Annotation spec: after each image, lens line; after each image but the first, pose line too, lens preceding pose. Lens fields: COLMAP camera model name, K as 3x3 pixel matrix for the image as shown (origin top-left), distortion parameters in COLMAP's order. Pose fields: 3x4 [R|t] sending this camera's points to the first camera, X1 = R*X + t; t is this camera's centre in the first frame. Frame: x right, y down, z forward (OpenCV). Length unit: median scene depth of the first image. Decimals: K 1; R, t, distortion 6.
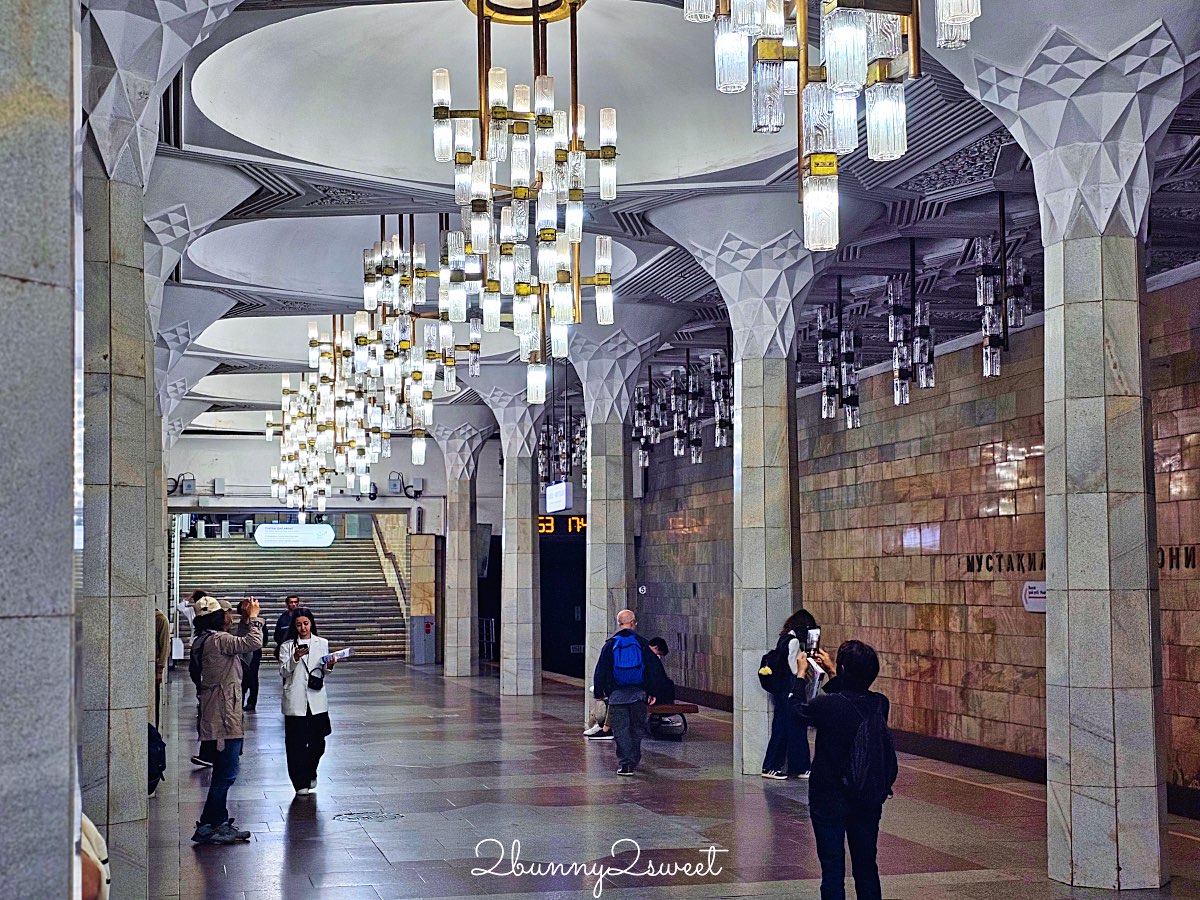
lens RADIAL K [[1656.5, 0, 600.0], [0, 1656.5, 450.0], [0, 0, 1]] dist [0.235006, -0.896434]
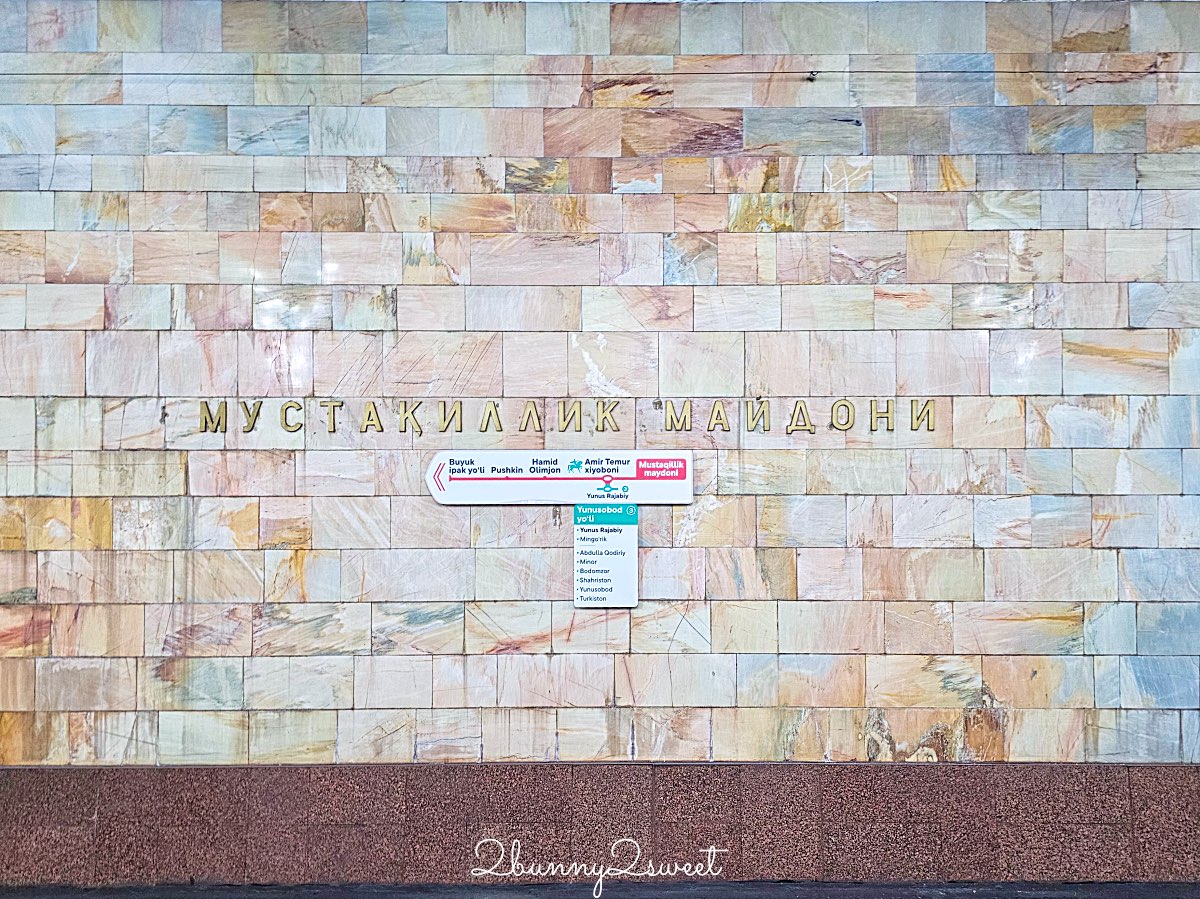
lens RADIAL K [[844.0, 0, 573.5], [0, 844.0, 448.0], [0, 0, 1]] dist [0.064071, -0.064952]
pose [[0.239904, 0.010229, 0.970743, -0.009478], [-0.078190, 0.996899, 0.008819, 0.080248], [-0.967643, -0.078018, 0.239960, 0.999944]]
